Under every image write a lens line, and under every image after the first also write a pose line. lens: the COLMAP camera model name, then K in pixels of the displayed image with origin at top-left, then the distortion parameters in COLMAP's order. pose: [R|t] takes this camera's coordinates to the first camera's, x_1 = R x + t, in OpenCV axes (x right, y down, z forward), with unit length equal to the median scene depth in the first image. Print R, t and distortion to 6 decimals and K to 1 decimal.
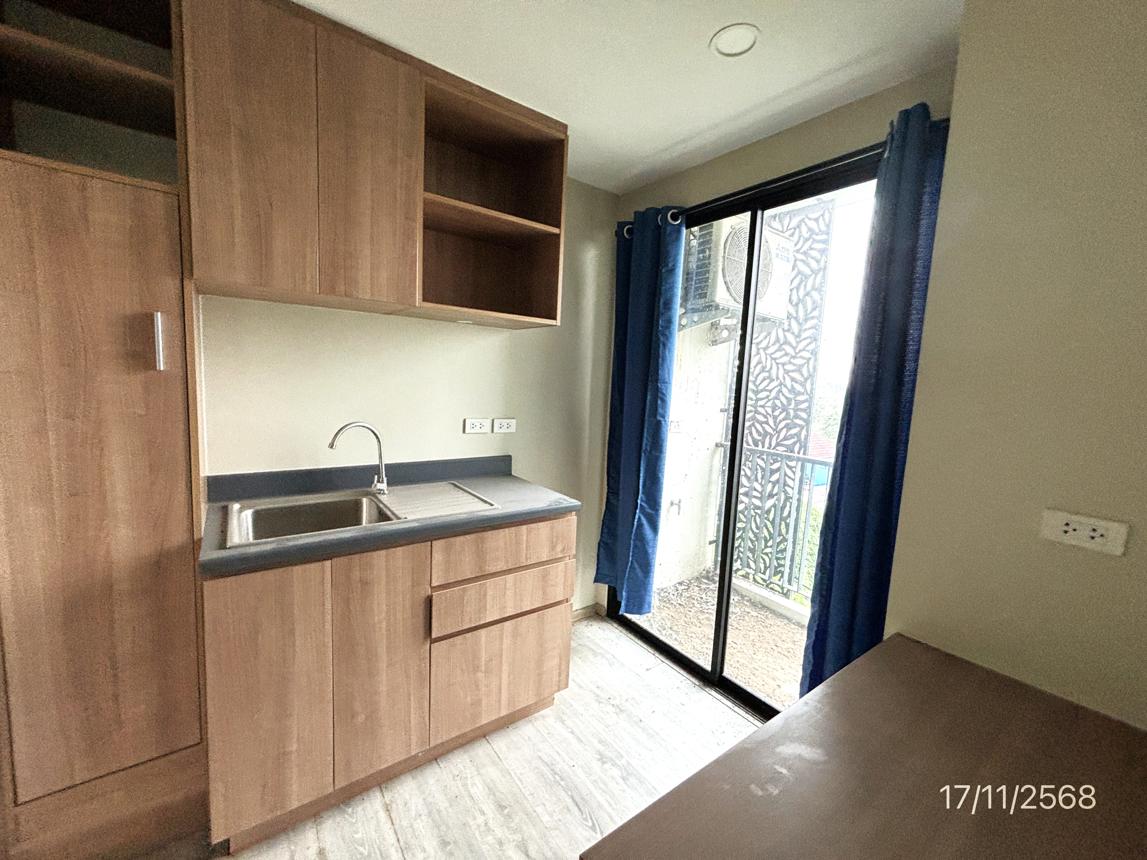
lens RADIAL K [[462.2, 0, 569.8], [0, 462.2, 430.8], [0, 0, 1]] dist [0.002045, 0.000107]
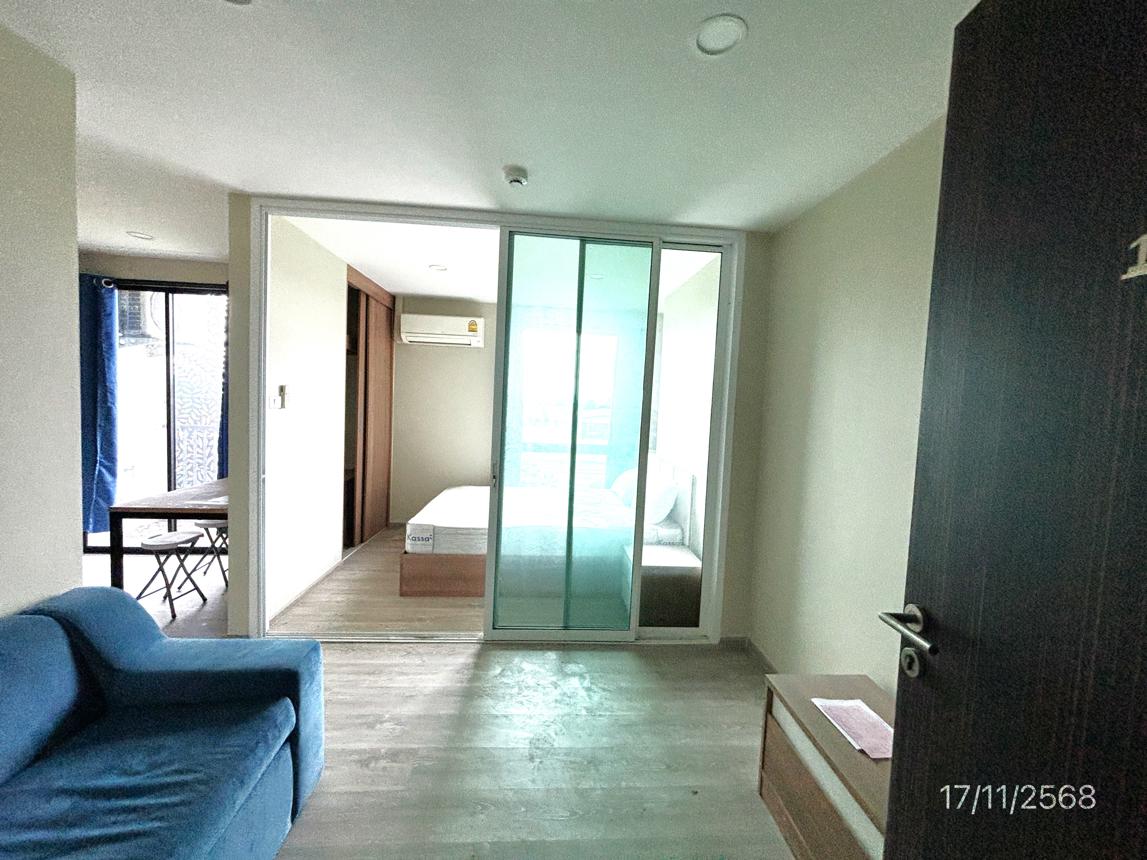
lens RADIAL K [[462.2, 0, 571.4], [0, 462.2, 432.0], [0, 0, 1]] dist [0.002045, 0.000107]
pose [[0.537016, -0.079031, 0.839862, -0.306268], [0.075426, 0.996112, 0.045506, 0.115859], [-0.840193, 0.038910, 0.540889, -1.223034]]
